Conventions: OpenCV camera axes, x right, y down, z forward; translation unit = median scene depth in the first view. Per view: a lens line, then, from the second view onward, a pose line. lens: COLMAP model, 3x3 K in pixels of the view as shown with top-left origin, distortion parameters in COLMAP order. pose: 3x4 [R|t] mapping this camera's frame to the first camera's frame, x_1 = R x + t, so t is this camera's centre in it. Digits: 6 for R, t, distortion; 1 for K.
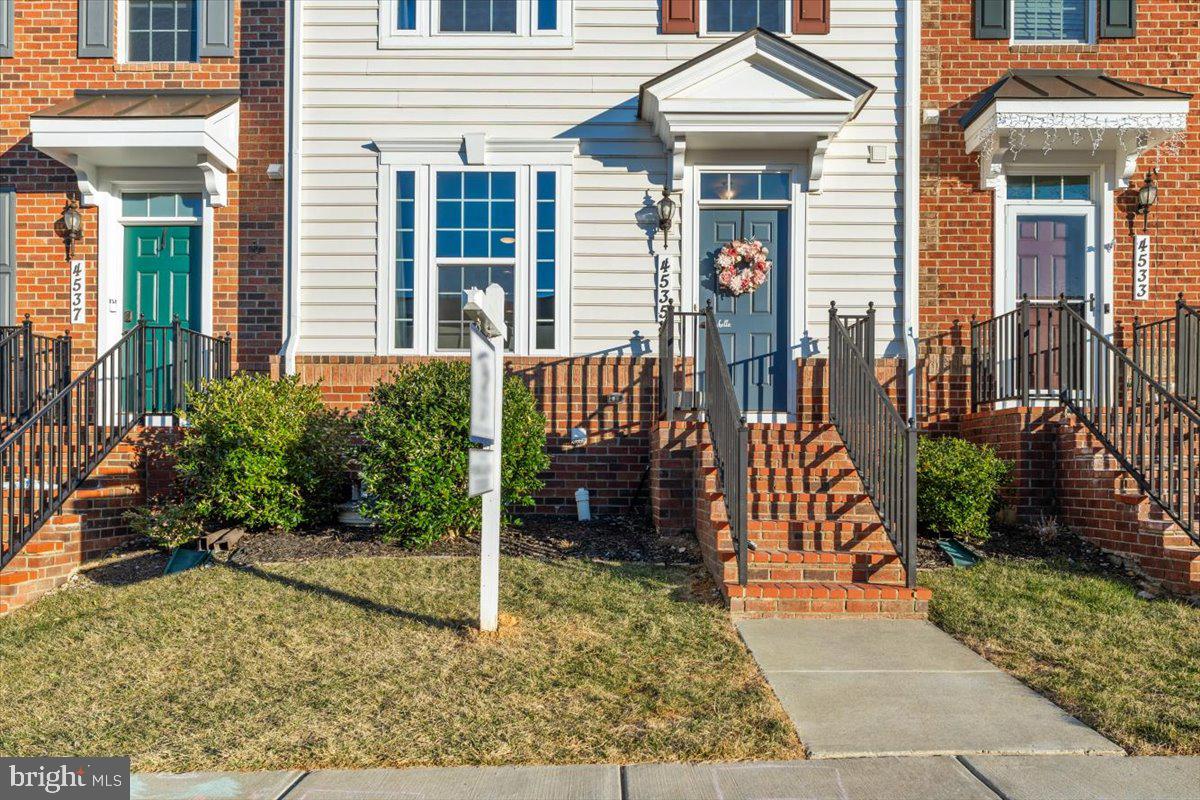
lens RADIAL K [[895.6, 0, 600.0], [0, 895.6, 384.0], [0, 0, 1]] dist [-0.002831, 0.000370]
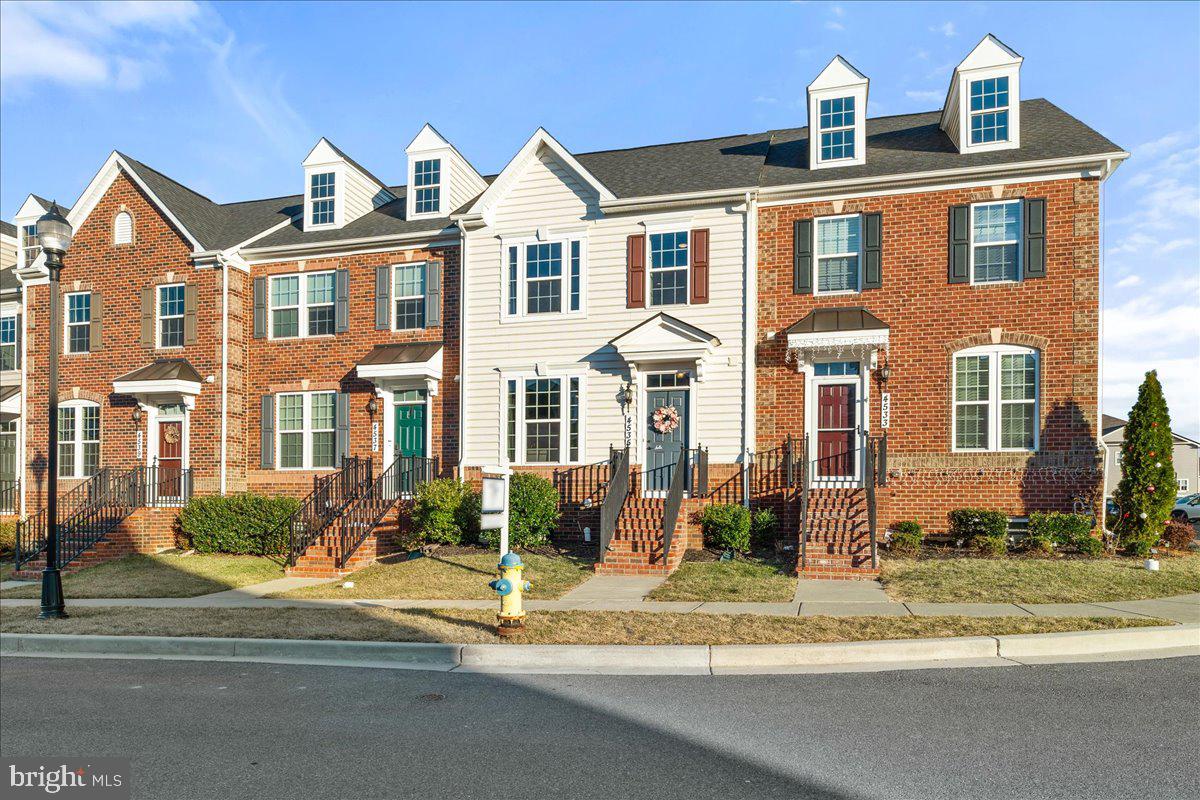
lens RADIAL K [[691.0, 0, 594.0], [0, 691.0, 400.1], [0, 0, 1]] dist [-0.003163, 0.000093]
pose [[0.975722, -0.036557, -0.215942, 0.343524], [0.021877, 0.997308, -0.069982, -0.068045], [0.217919, 0.063558, 0.973895, -0.598545]]
